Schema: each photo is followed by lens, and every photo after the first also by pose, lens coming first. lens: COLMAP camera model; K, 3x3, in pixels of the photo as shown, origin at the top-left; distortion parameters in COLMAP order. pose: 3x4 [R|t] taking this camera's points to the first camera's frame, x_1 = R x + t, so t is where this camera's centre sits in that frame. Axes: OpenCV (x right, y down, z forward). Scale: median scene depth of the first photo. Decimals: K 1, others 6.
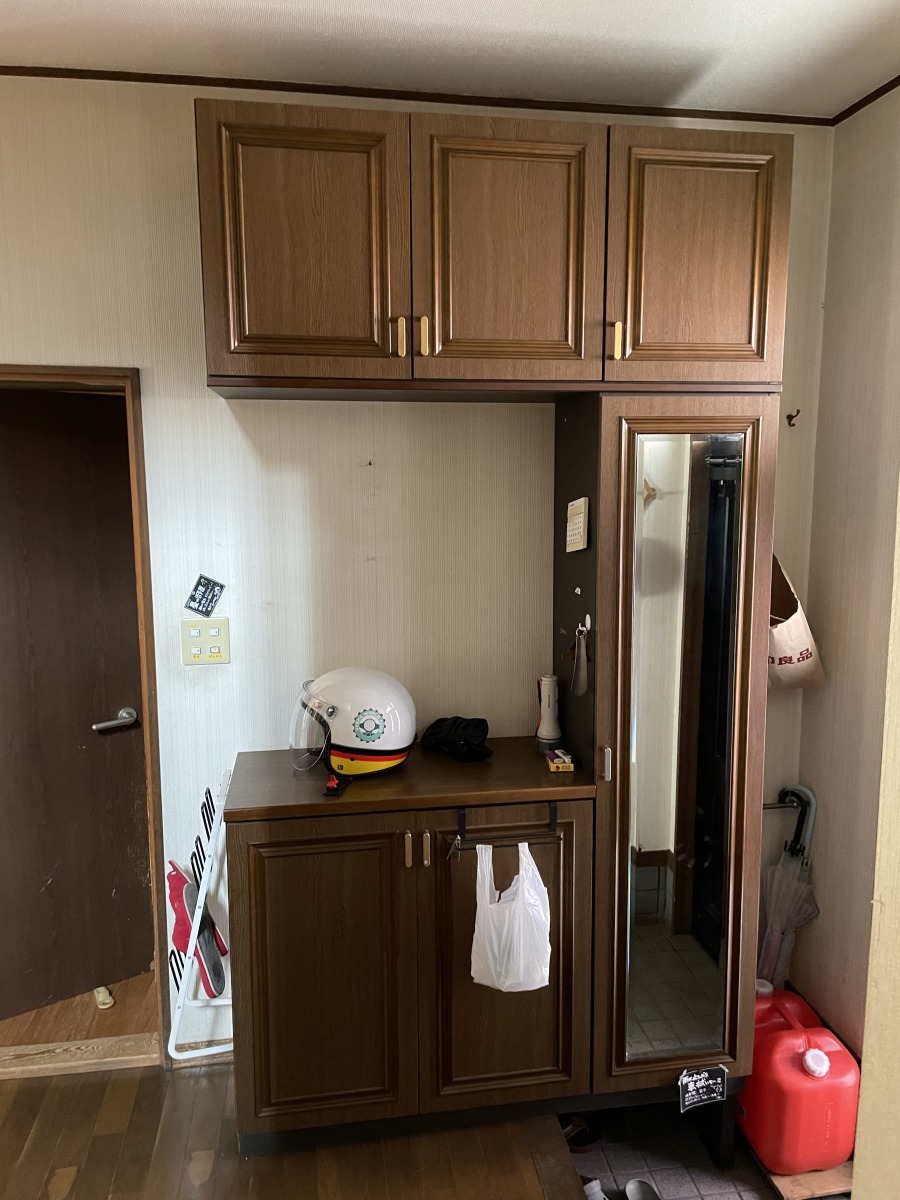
lens RADIAL K [[901.6, 0, 455.5], [0, 901.6, 596.7], [0, 0, 1]] dist [0.094157, -0.120185]
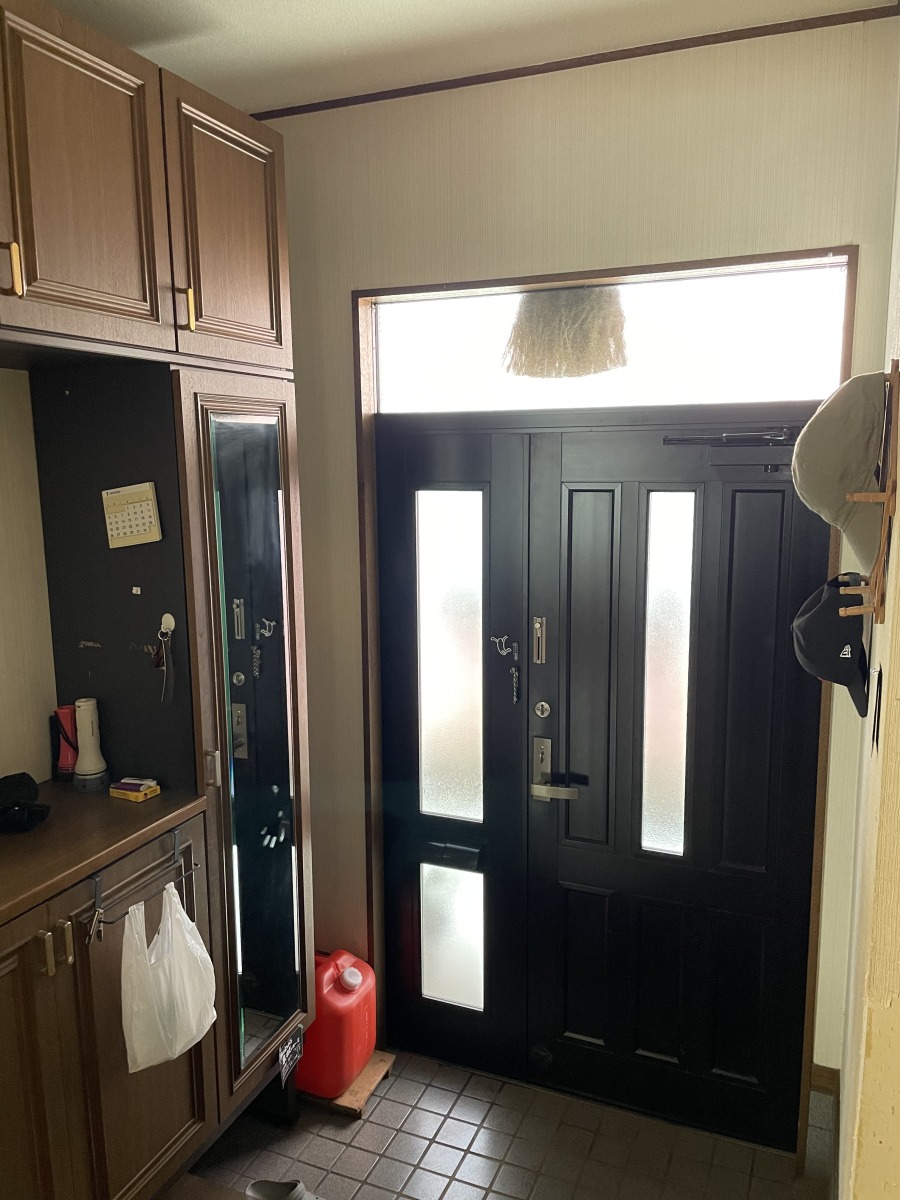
lens RADIAL K [[901.6, 0, 456.1], [0, 901.6, 603.1], [0, 0, 1]] dist [0.094157, -0.120185]
pose [[0.536402, -0.144205, 0.831551, -0.451972], [0.139692, 0.986874, 0.081030, -0.024120], [-0.832321, 0.072696, 0.549506, 0.267751]]
